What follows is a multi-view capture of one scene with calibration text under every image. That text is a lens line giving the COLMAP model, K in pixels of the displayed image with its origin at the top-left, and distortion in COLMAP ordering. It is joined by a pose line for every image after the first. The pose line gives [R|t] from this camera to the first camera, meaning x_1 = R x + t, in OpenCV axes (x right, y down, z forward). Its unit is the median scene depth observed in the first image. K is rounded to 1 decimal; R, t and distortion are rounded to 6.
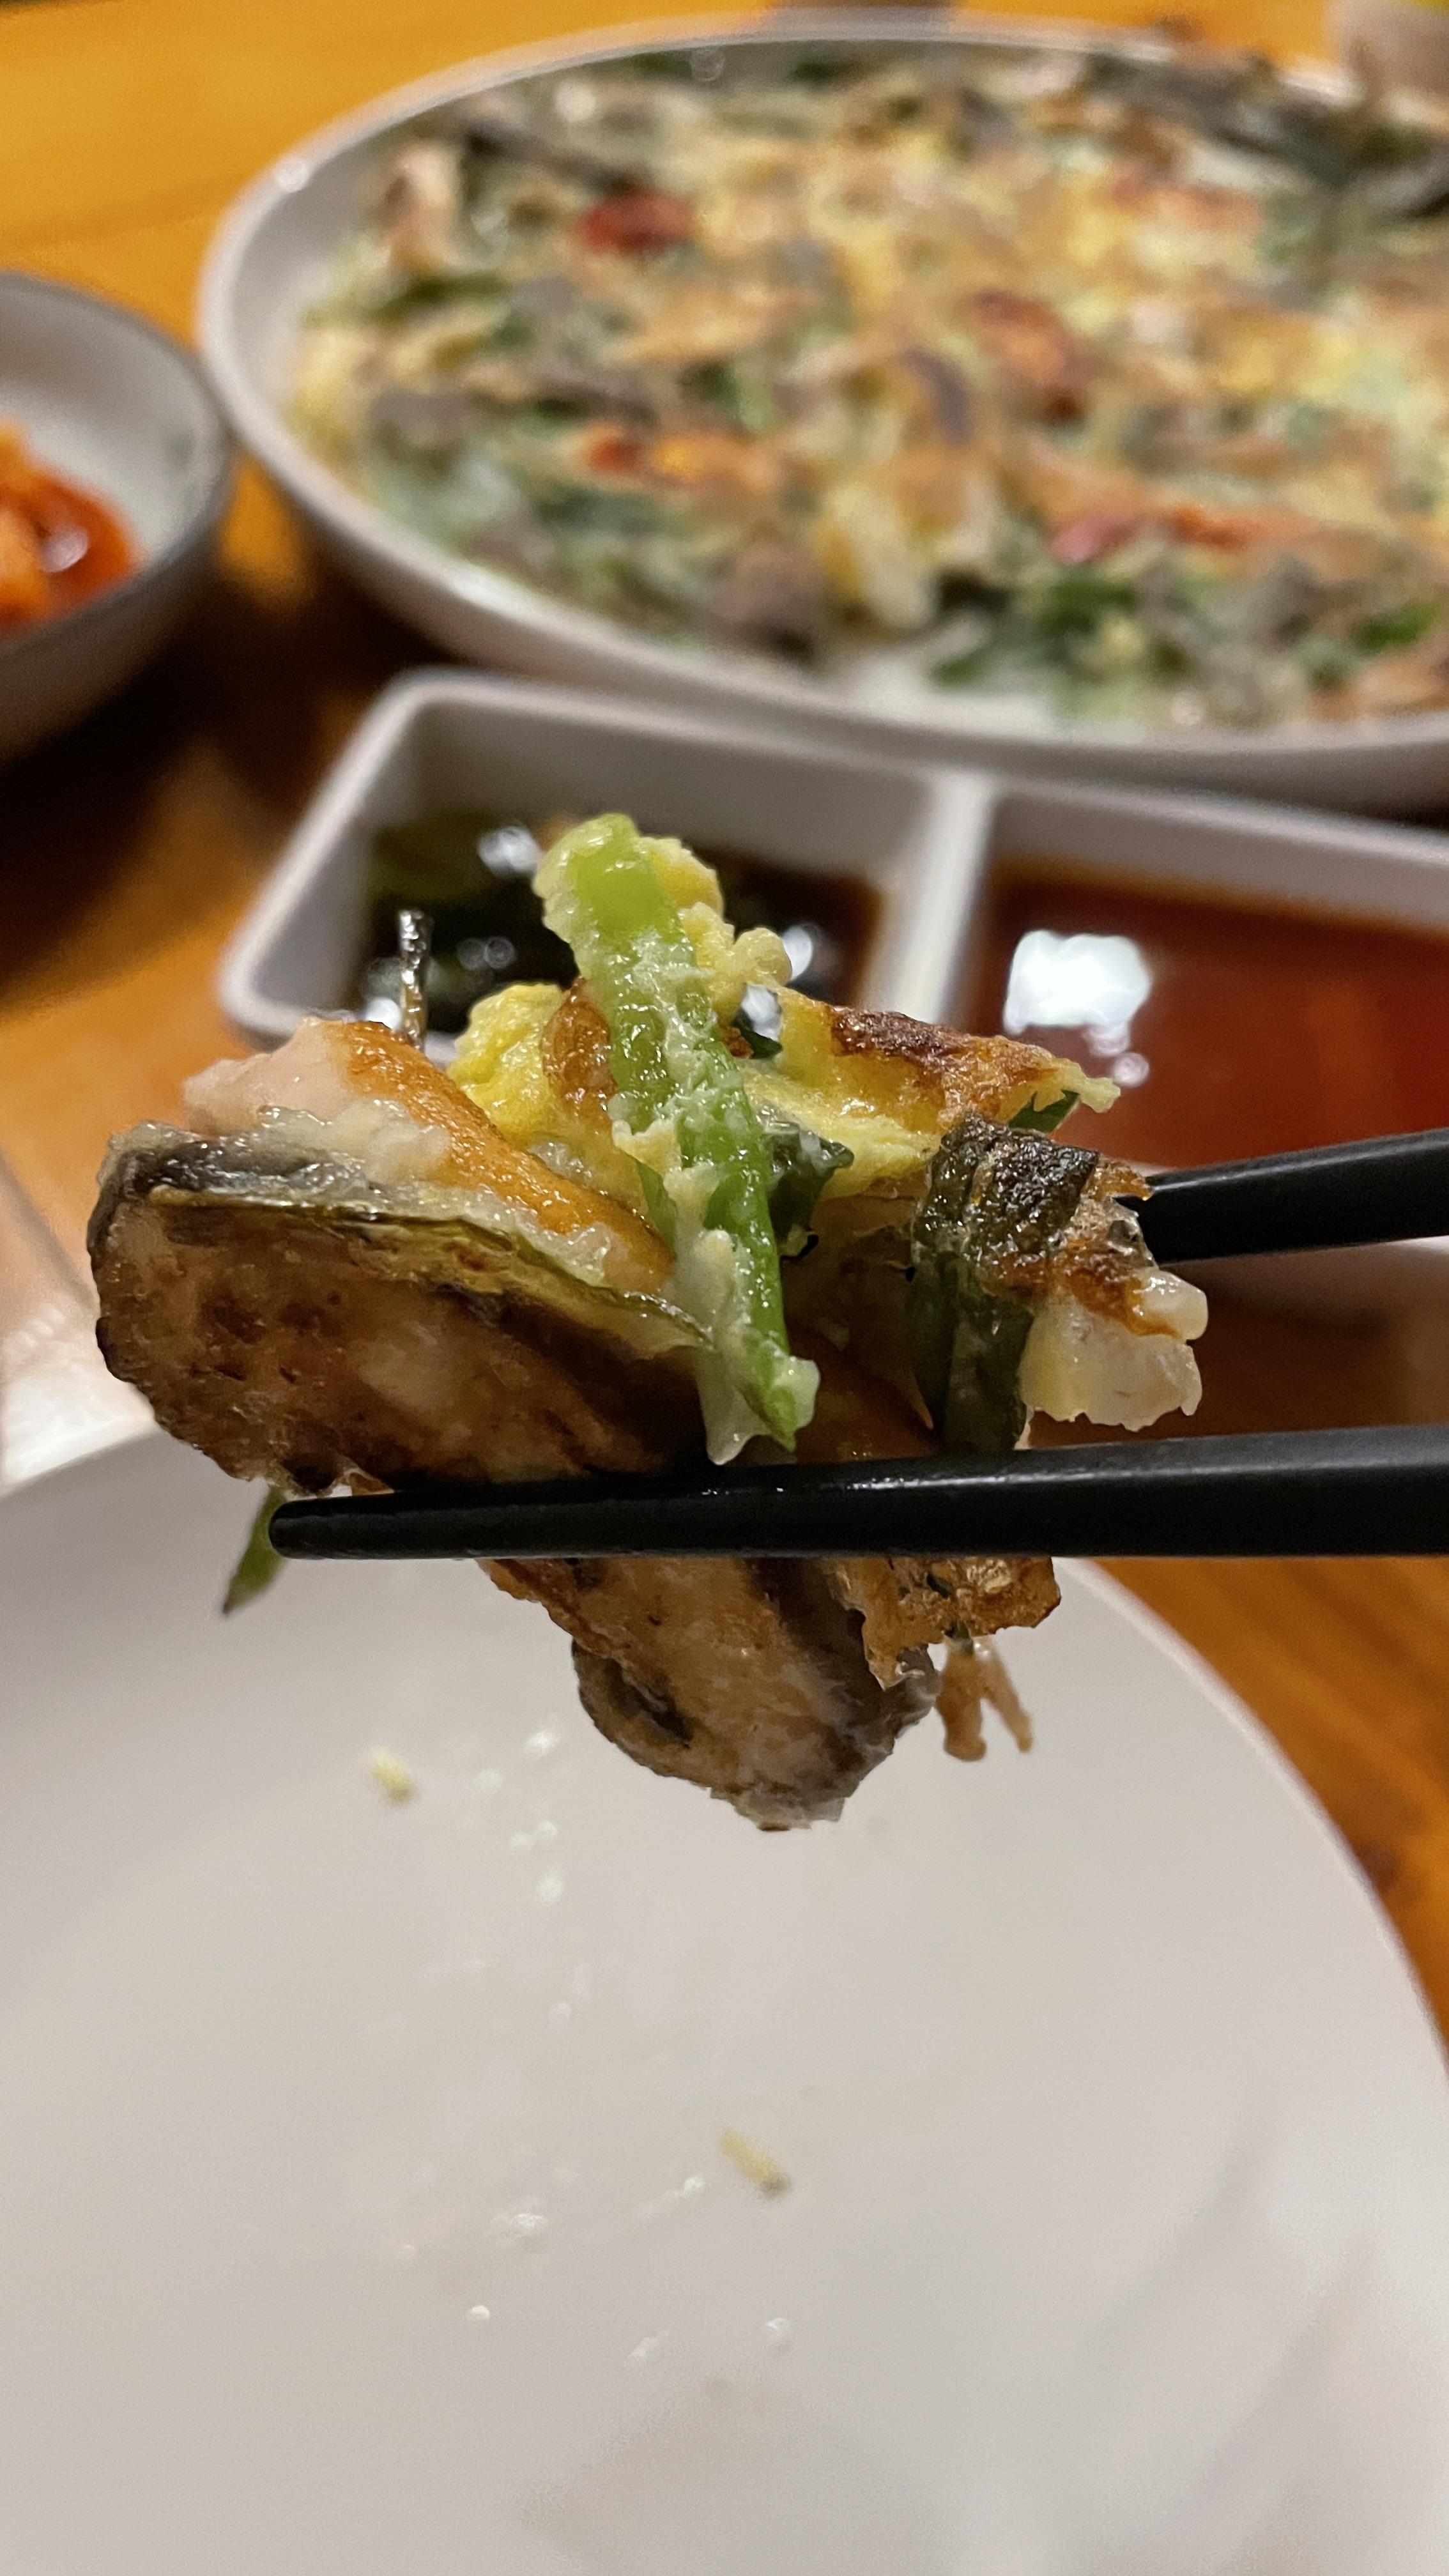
lens RADIAL K [[2060.6, 0, 735.5], [0, 2060.6, 1321.4], [0, 0, 1]] dist [0.083244, -0.143241]
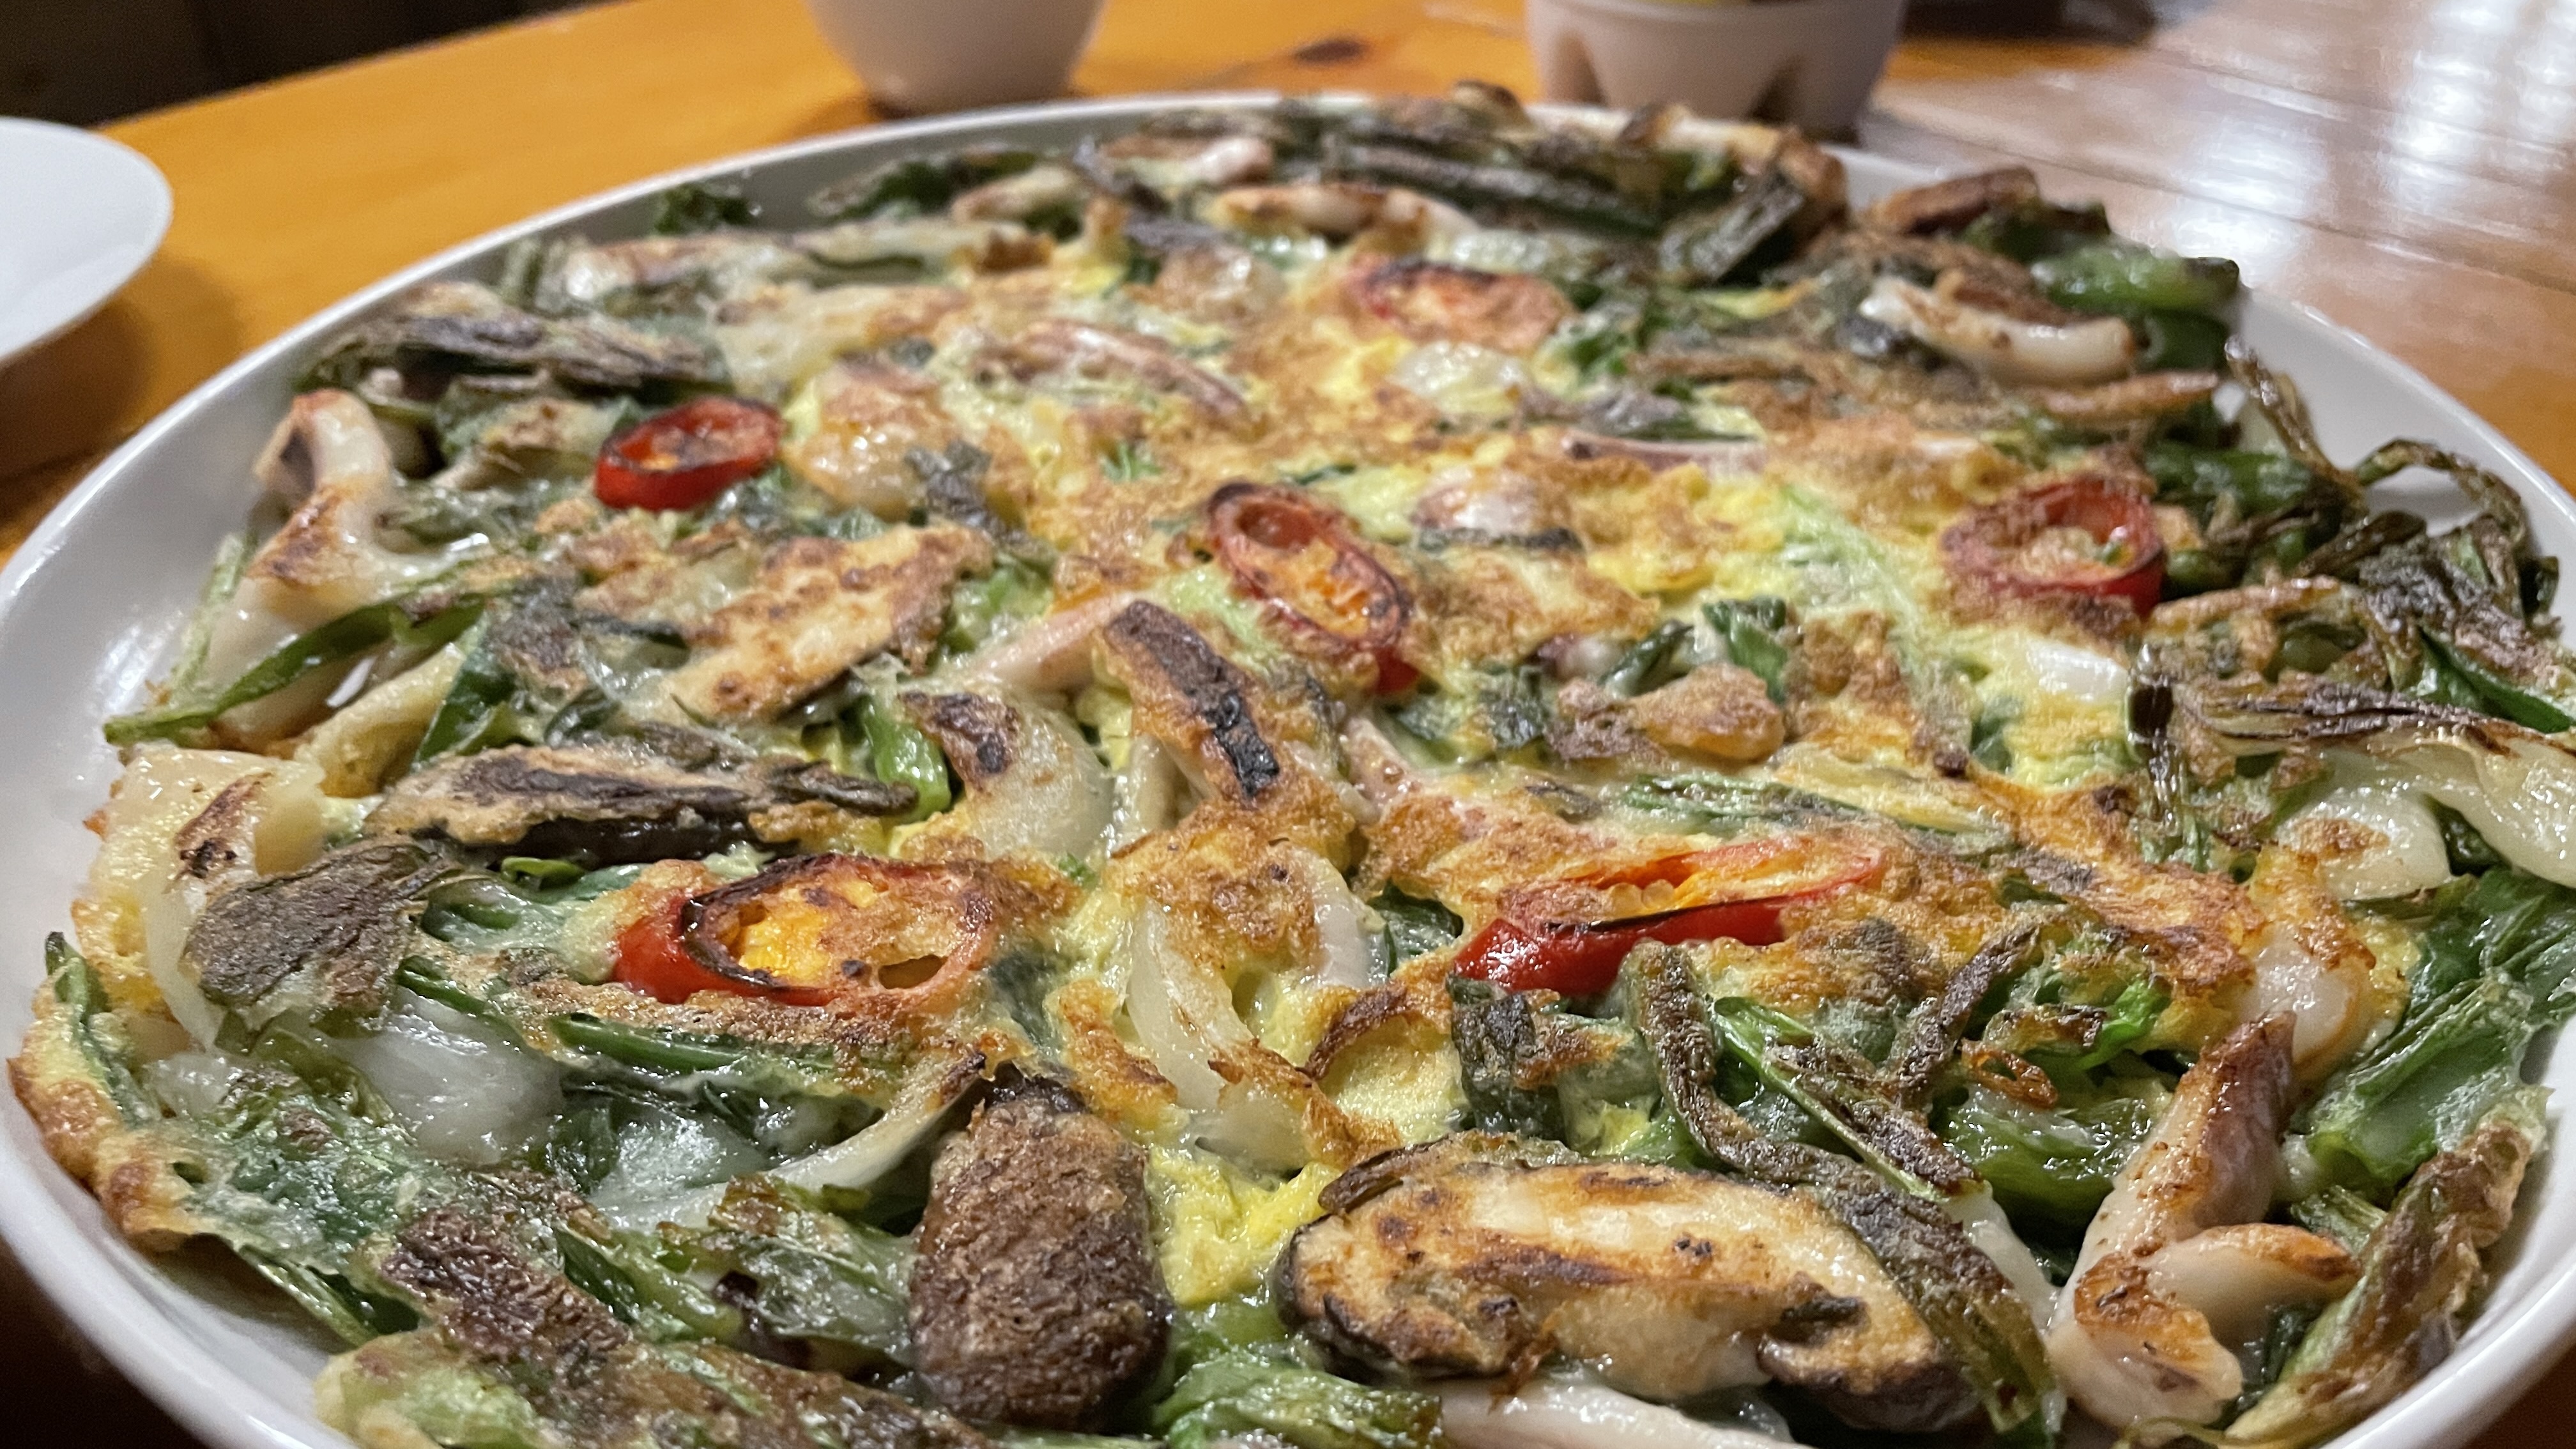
lens RADIAL K [[2060.6, 0, 1288.0], [0, 2060.6, 724.5], [0, 0, 1]] dist [0.083244, -0.143241]
pose [[0.974448, -0.157317, 0.160322, 0.018278], [0.188519, 0.960866, -0.202971, -0.263853], [-0.122117, 0.228009, 0.965971, 0.344709]]
